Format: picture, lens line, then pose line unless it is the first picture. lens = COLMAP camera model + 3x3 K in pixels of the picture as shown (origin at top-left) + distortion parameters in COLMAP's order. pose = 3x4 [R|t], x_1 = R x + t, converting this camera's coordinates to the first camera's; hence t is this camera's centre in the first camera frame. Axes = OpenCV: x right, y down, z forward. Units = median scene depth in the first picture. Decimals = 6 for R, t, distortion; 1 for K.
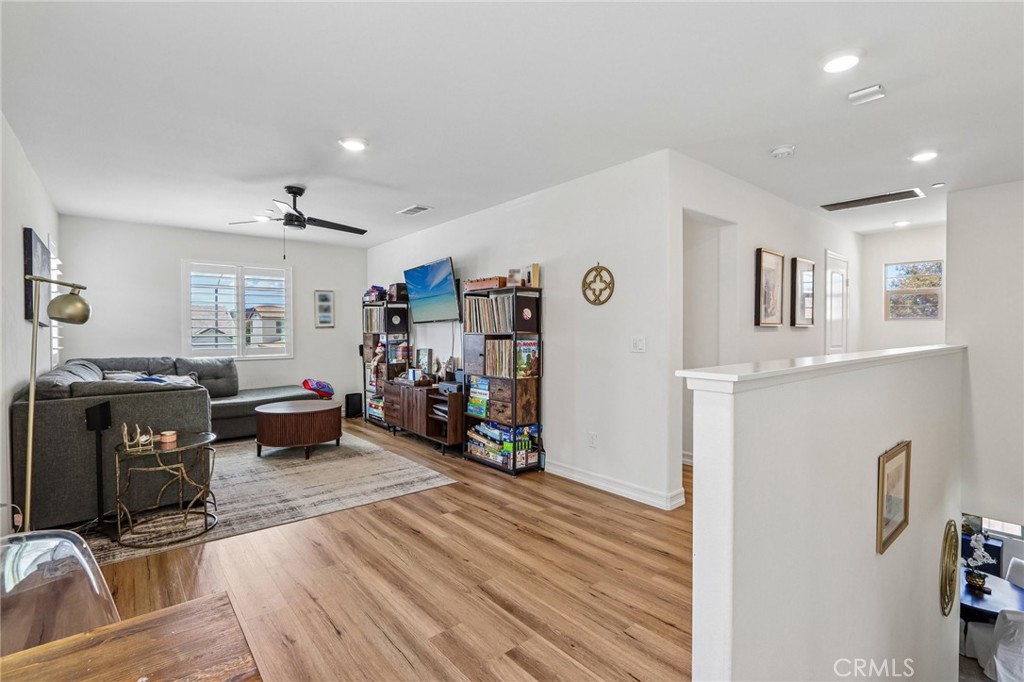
lens RADIAL K [[472.8, 0, 515.8], [0, 472.8, 345.1], [0, 0, 1]] dist [-0.003146, 0.001219]
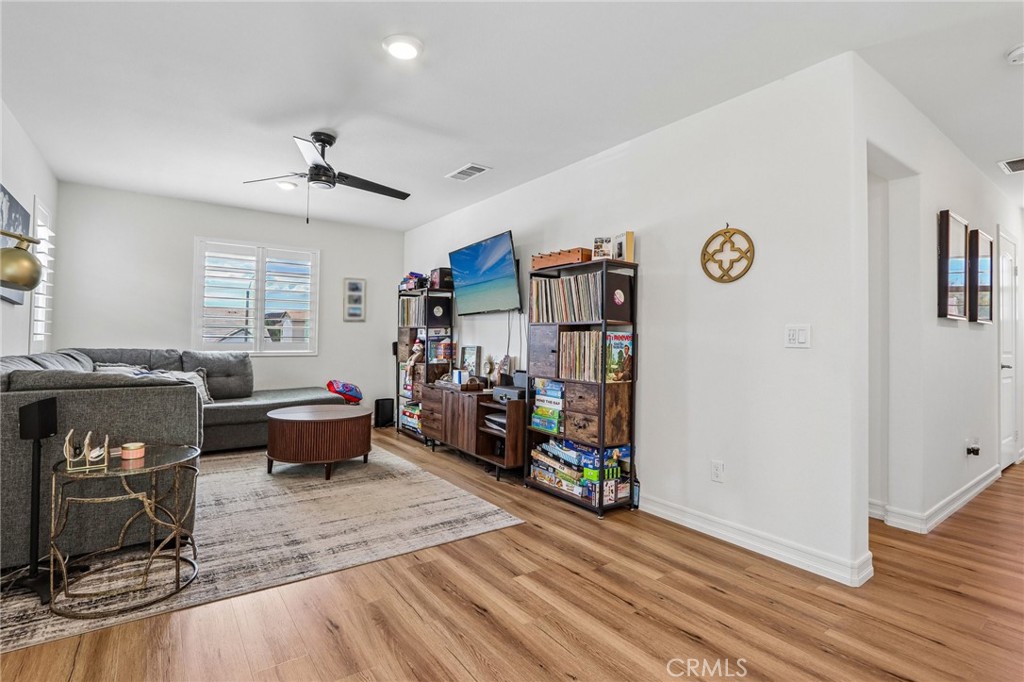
lens RADIAL K [[472.8, 0, 509.7], [0, 472.8, 338.1], [0, 0, 1]] dist [-0.003146, 0.001219]
pose [[0.997716, 0.018249, -0.065044, -0.099792], [-0.020616, 0.999142, -0.035915, 0.029844], [0.064333, 0.037174, 0.997236, 0.245655]]
